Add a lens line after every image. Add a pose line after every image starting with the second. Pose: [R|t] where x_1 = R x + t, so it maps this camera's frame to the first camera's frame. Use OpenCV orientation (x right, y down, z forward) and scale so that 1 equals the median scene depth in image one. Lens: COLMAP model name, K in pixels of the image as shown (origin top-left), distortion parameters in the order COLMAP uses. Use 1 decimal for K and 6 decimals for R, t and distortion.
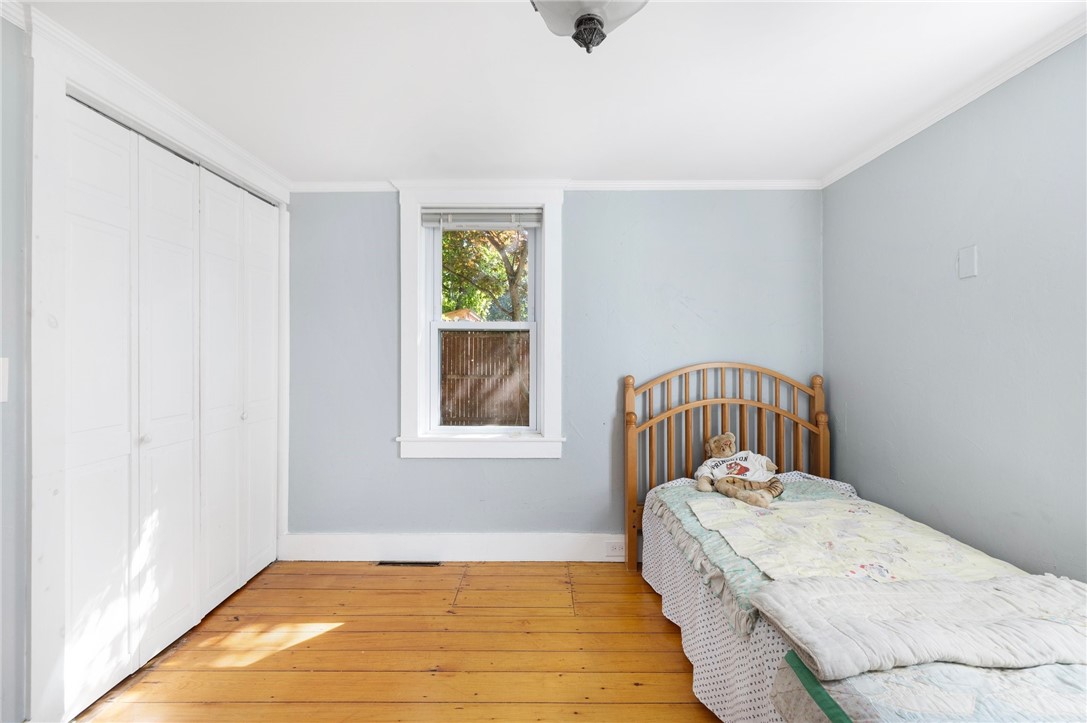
lens RADIAL K [[461.8, 0, 537.8], [0, 461.8, 350.6], [0, 0, 1]] dist [0.000421, 0.000148]
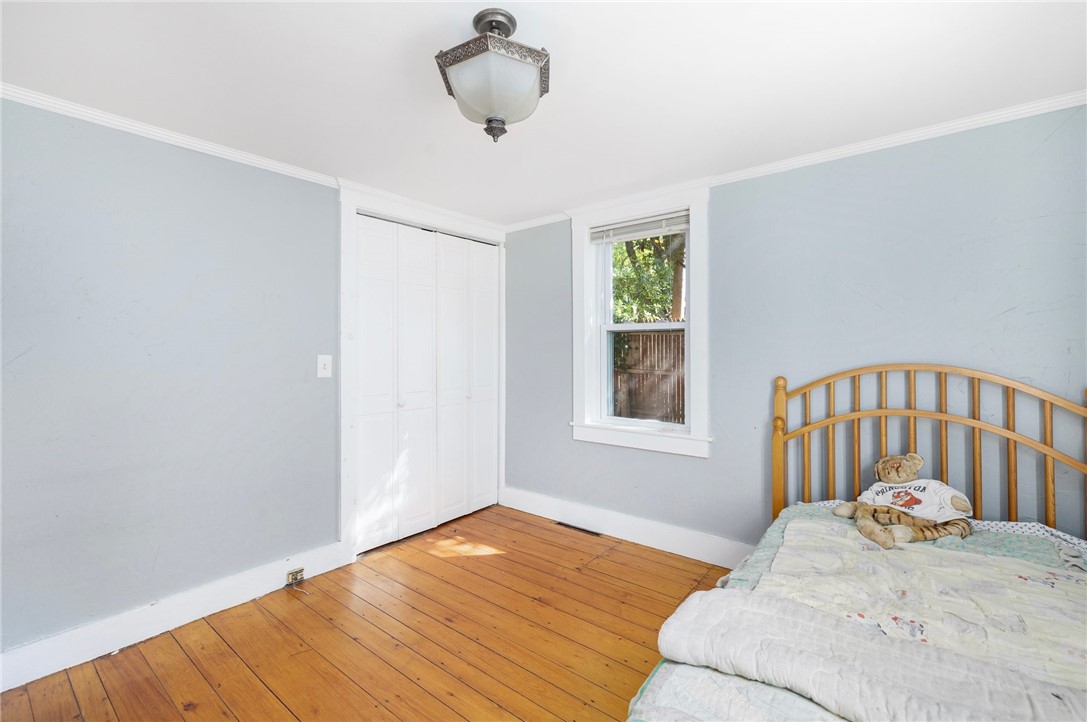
lens RADIAL K [[471.3, 0, 538.8], [0, 471.3, 347.0], [0, 0, 1]] dist [0.001654, 0.000266]
pose [[0.780190, -0.008545, -0.625485, 0.428701], [0.005740, 0.999962, -0.006501, -0.001248], [0.625517, 0.001482, 0.780209, -0.015485]]
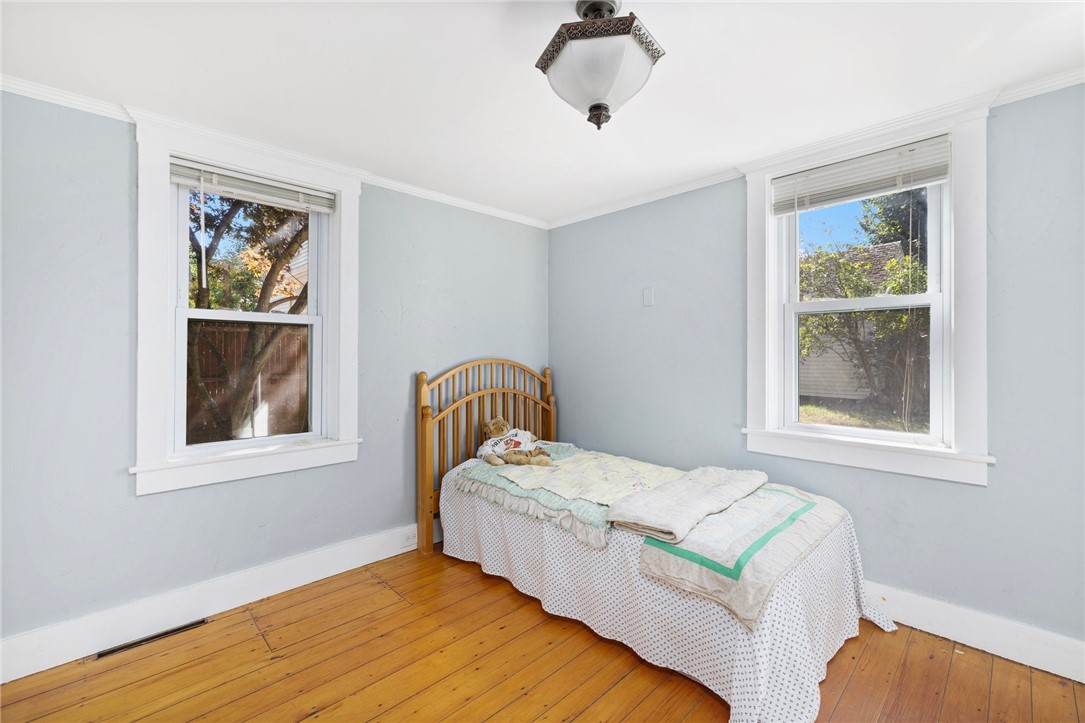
lens RADIAL K [[460.9, 0, 536.8], [0, 460.9, 350.6], [0, 0, 1]] dist [0.000421, 0.000148]
pose [[0.718224, 0.002776, 0.695806, -0.371475], [-0.005159, 0.999986, 0.001336, 0.002083], [-0.695793, -0.004549, 0.718228, 0.056970]]
